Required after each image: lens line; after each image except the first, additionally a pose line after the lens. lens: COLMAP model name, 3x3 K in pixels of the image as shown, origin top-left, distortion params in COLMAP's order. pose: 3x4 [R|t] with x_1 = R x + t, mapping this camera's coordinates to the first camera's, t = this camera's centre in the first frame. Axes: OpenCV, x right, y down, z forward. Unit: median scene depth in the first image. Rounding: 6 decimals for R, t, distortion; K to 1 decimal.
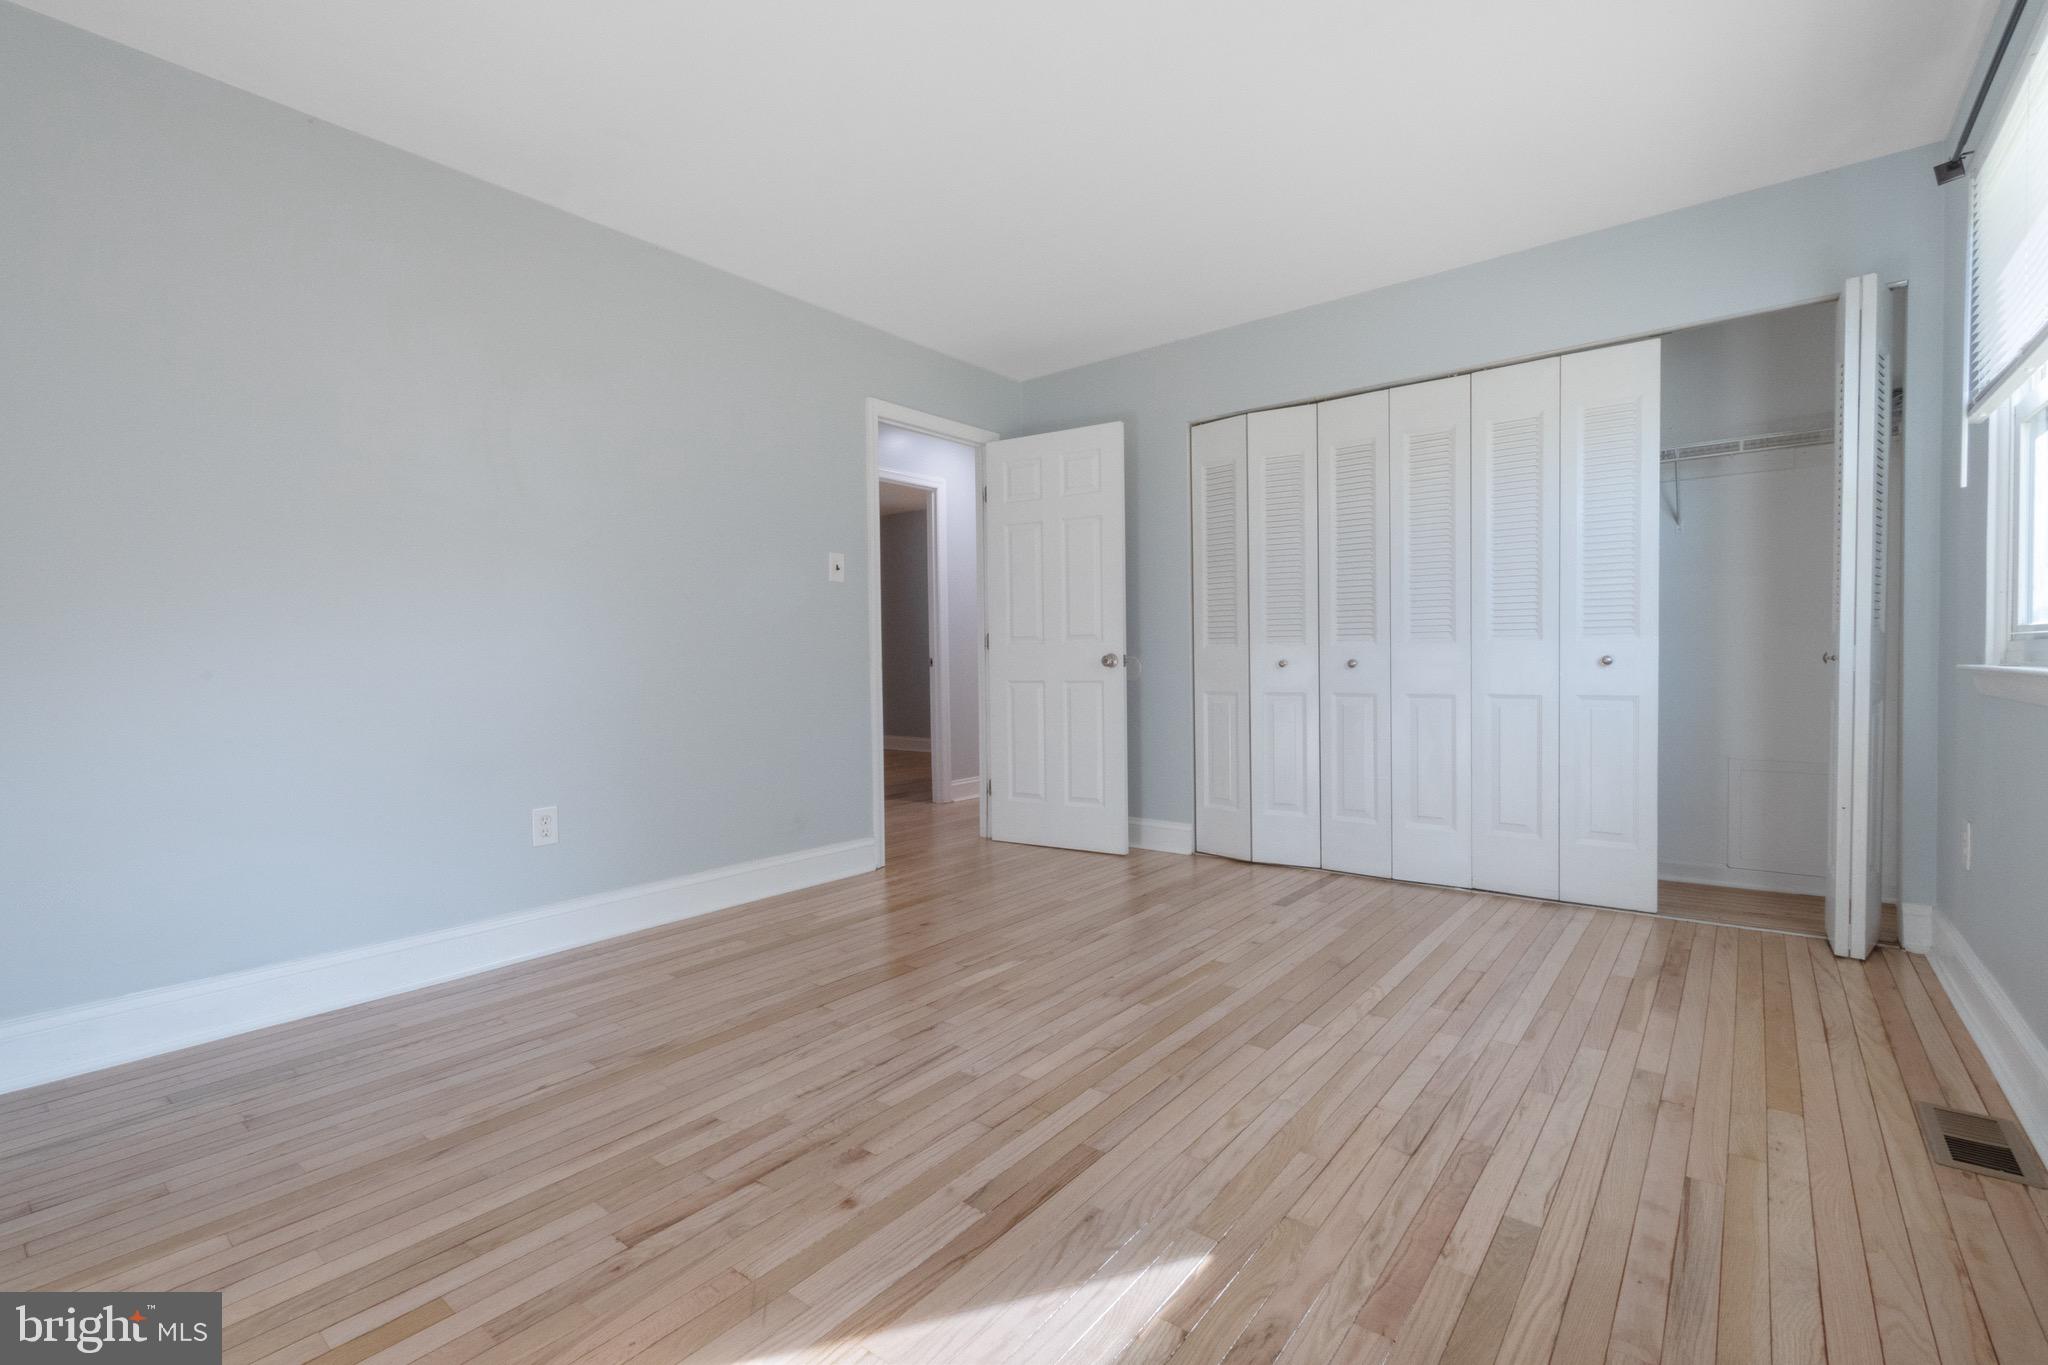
lens RADIAL K [[940.2, 0, 1025.8], [0, 940.2, 678.0], [0, 0, 1]] dist [0.004411, 0.000055]
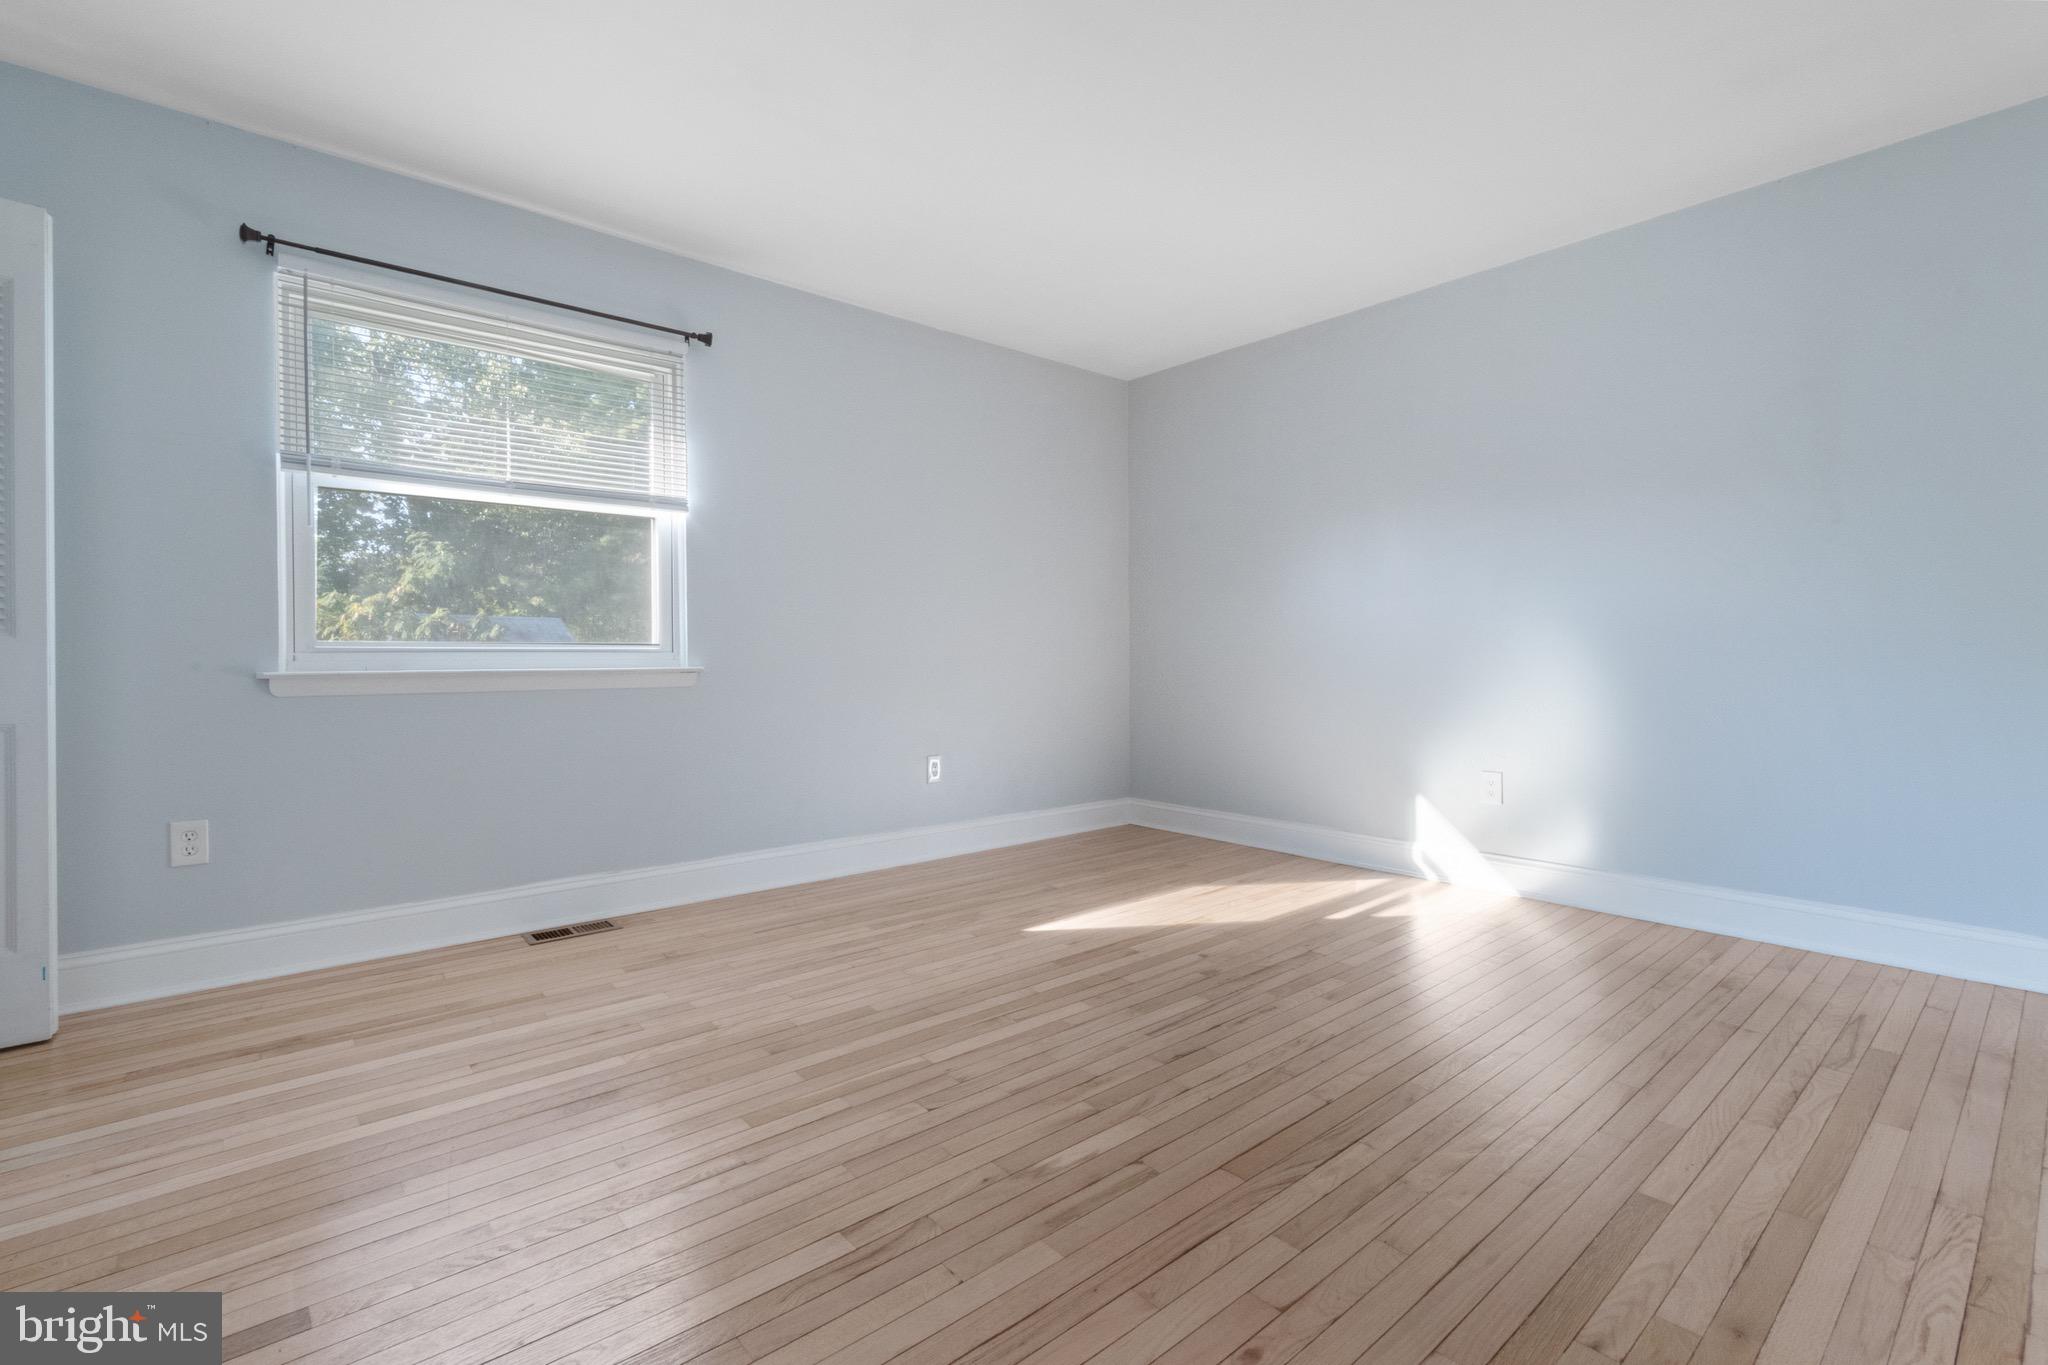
lens RADIAL K [[940.2, 0, 1021.0], [0, 940.2, 674.7], [0, 0, 1]] dist [0.004411, 0.000055]
pose [[-0.982810, 0.014949, 0.184015, -0.130765], [0.022173, 0.999060, 0.037260, -0.037547], [-0.183285, 0.040700, -0.982217, 1.982889]]
